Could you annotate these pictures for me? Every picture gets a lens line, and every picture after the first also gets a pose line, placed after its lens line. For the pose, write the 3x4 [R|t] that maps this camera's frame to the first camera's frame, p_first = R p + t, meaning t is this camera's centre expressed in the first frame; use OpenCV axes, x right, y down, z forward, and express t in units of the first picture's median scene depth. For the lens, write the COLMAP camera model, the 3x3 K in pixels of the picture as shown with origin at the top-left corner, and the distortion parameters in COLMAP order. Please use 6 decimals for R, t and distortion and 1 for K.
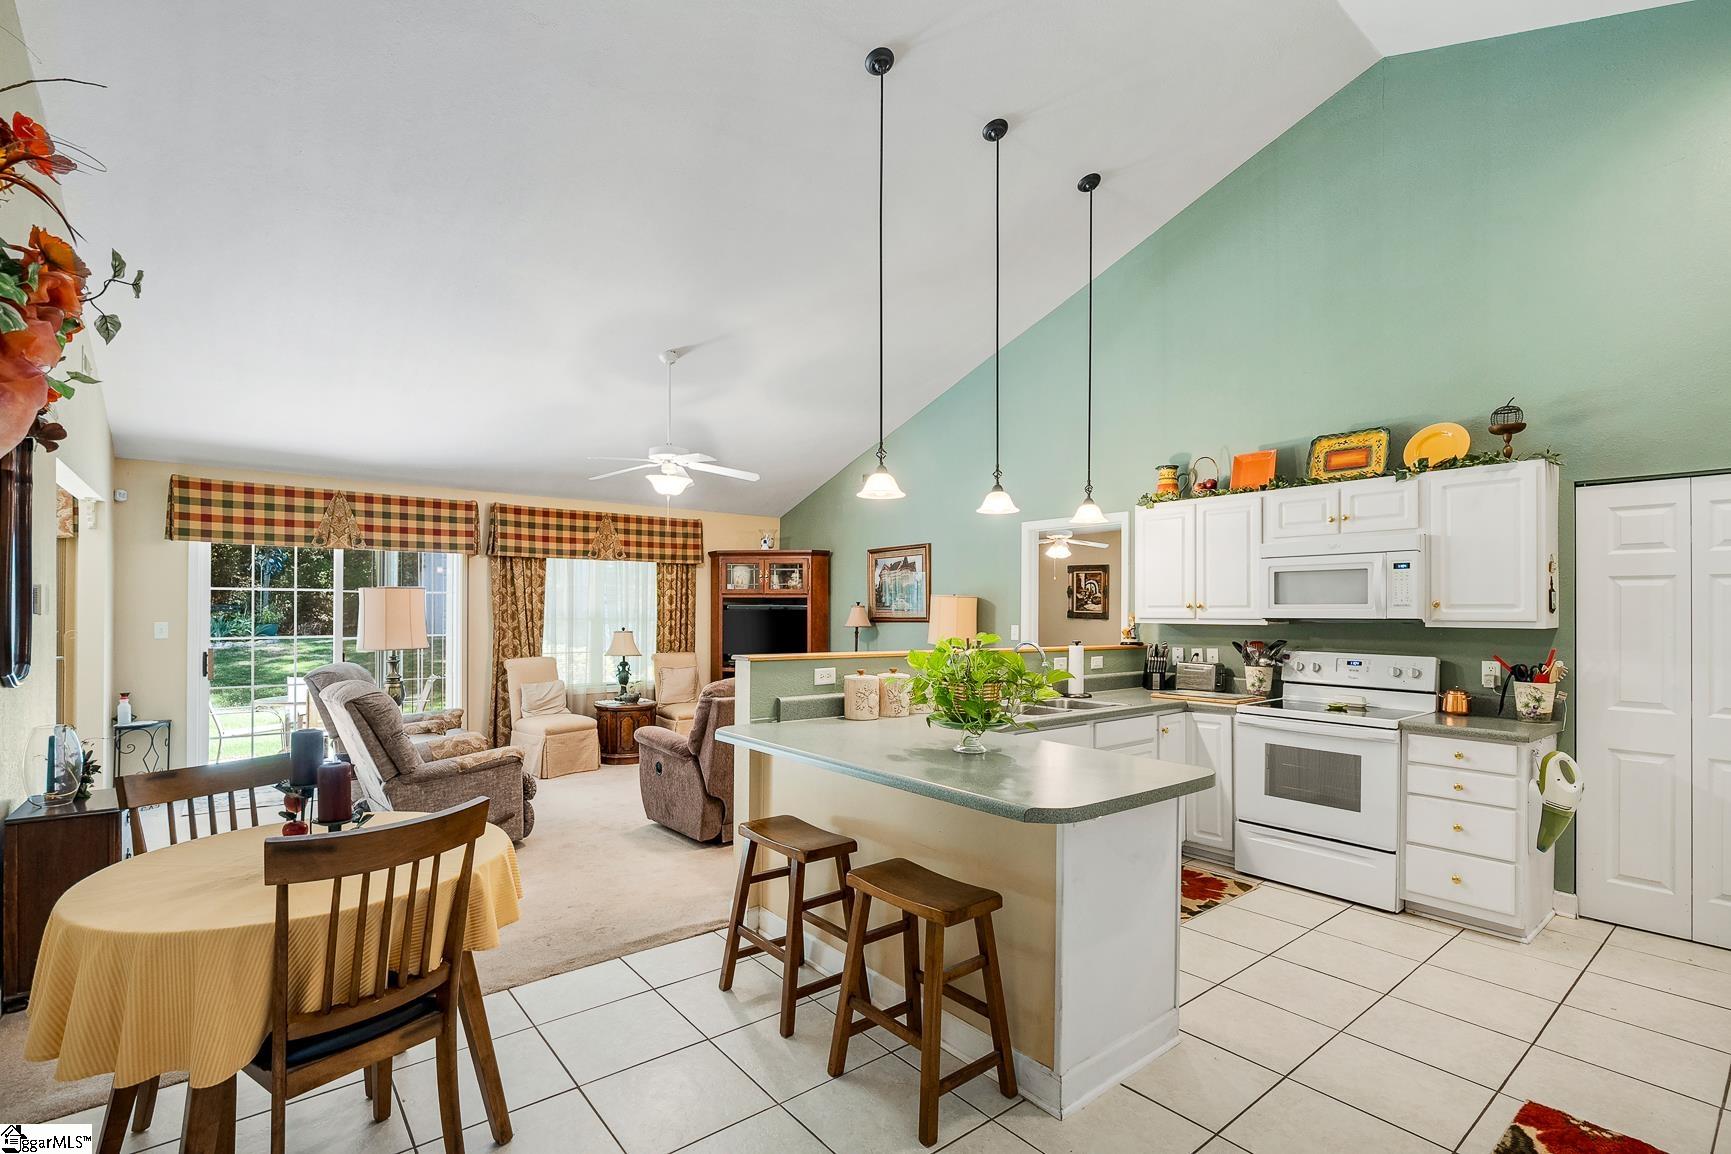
lens RADIAL K [[799.8, 0, 866.9], [0, 799.8, 605.4], [0, 0, 1]] dist [-0.011758, 0.003078]
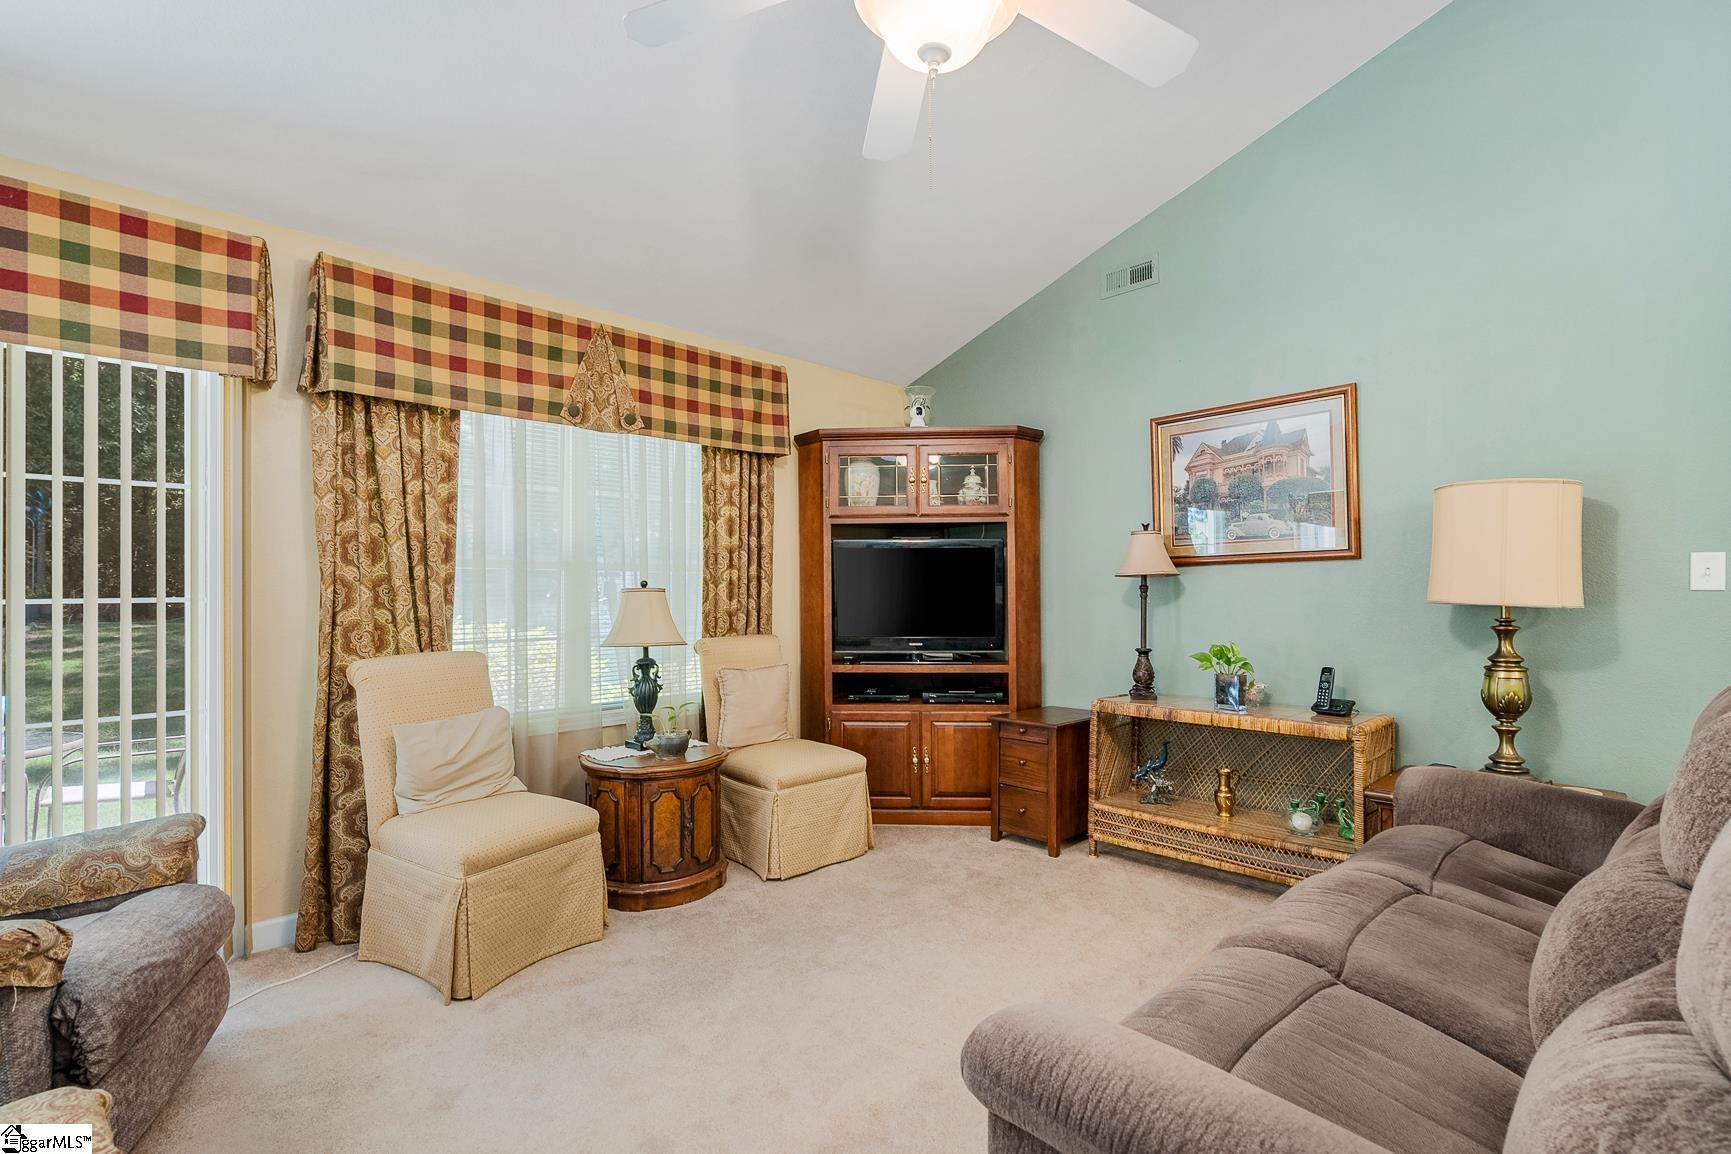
lens RADIAL K [[799.8, 0, 873.7], [0, 799.8, 583.8], [0, 0, 1]] dist [-0.011758, 0.003078]
pose [[0.994819, -0.009406, 0.101226, -0.325301], [0.009717, 0.999949, -0.002584, 0.046102], [-0.101197, 0.003554, 0.994860, 0.799660]]
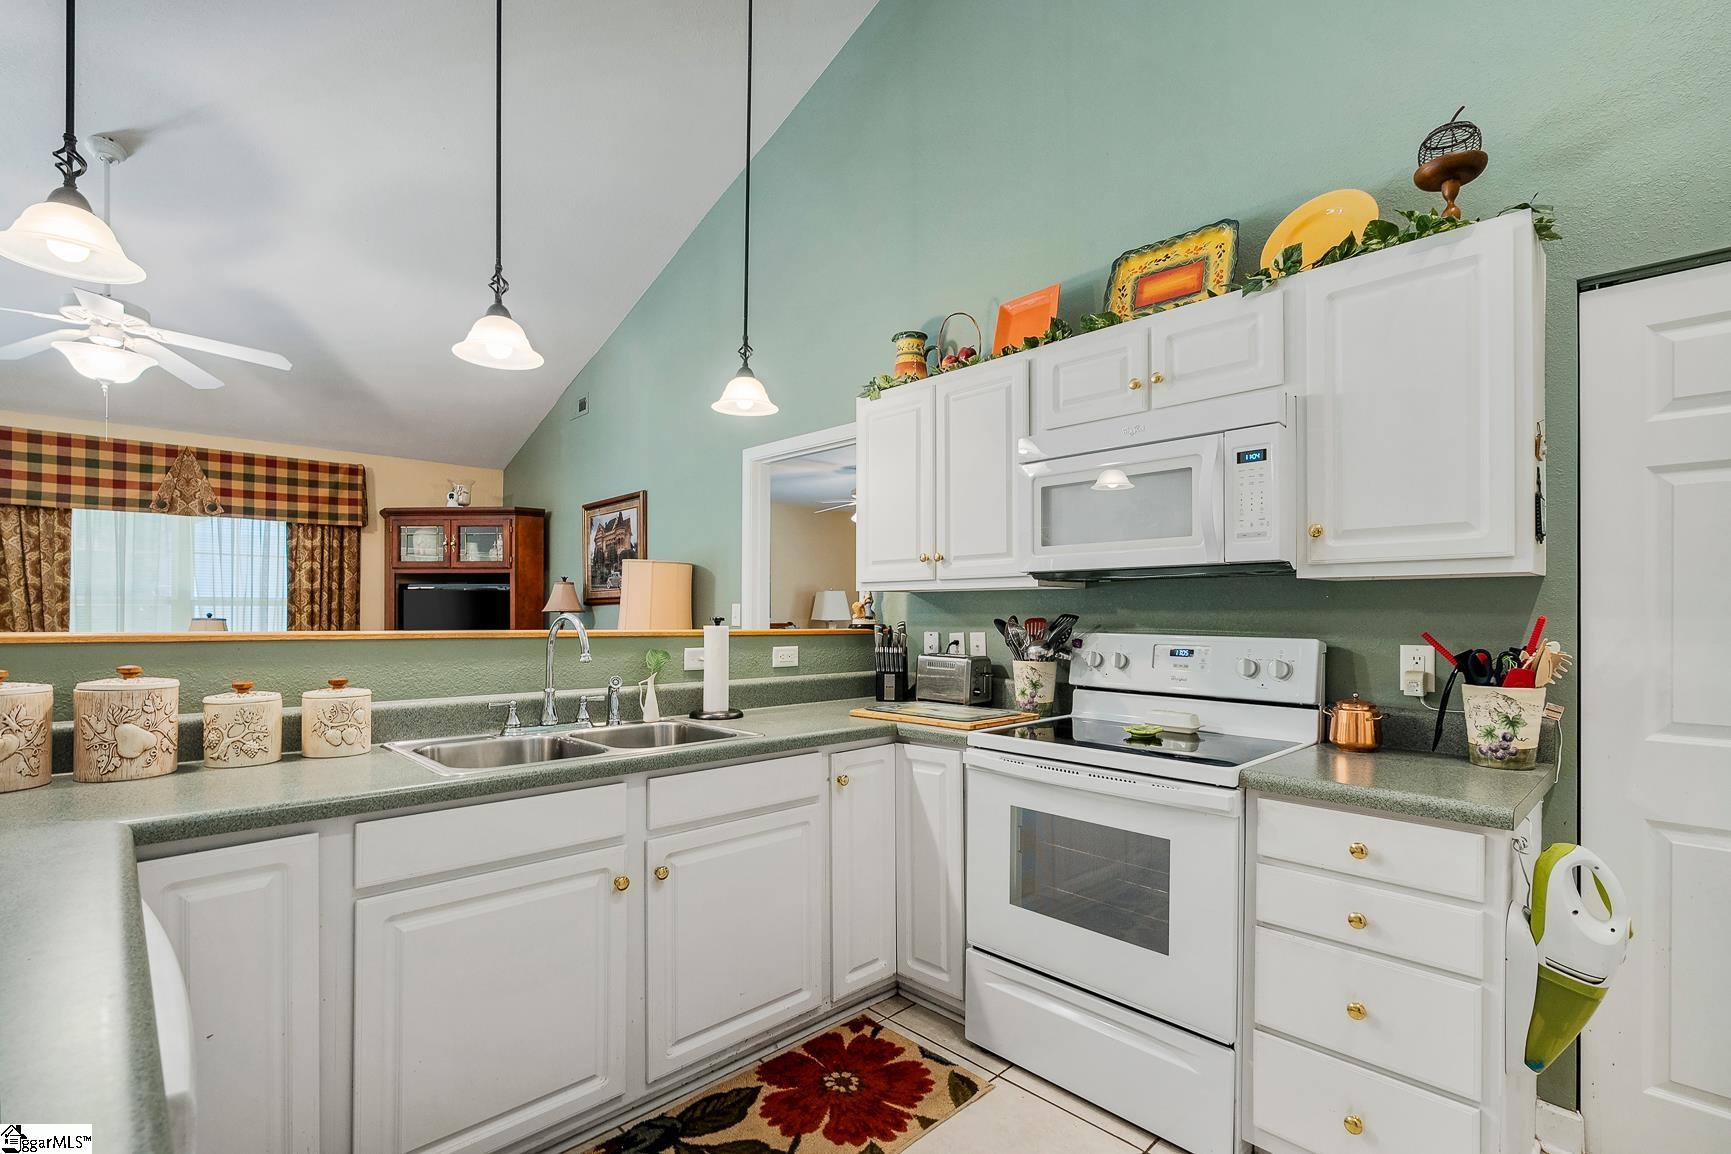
lens RADIAL K [[799.8, 0, 874.9], [0, 799.8, 608.5], [0, 0, 1]] dist [-0.011758, 0.003078]
pose [[0.995952, -0.001840, 0.089869, 0.295314], [0.001725, 0.999998, 0.001361, 0.034346], [-0.089871, -0.001201, 0.995953, 0.393883]]
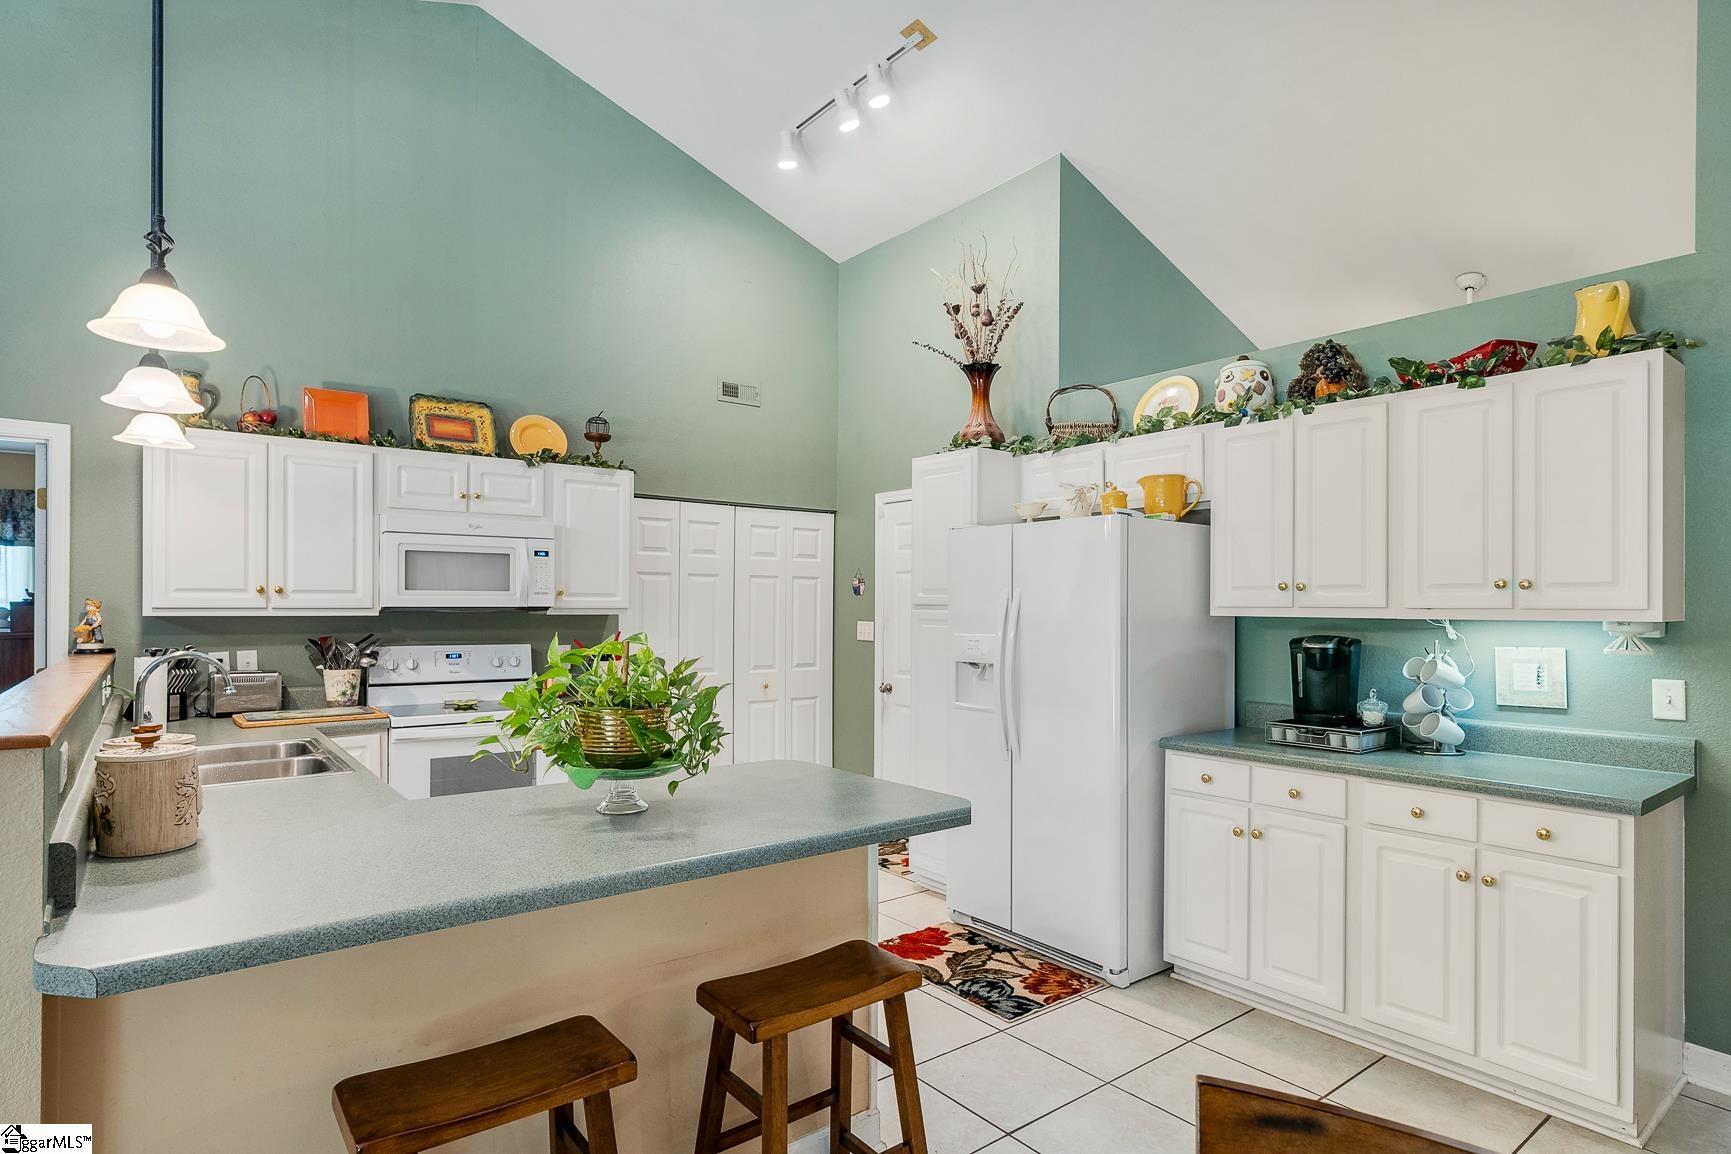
lens RADIAL K [[901.5, 0, 861.5], [0, 901.5, 610.1], [0, 0, 1]] dist [-0.010159, 0.000577]
pose [[0.015738, -0.012473, 0.999798, -0.339717], [-0.014017, 0.999821, 0.012694, 0.000739], [-0.999778, -0.014214, 0.015560, 0.440565]]
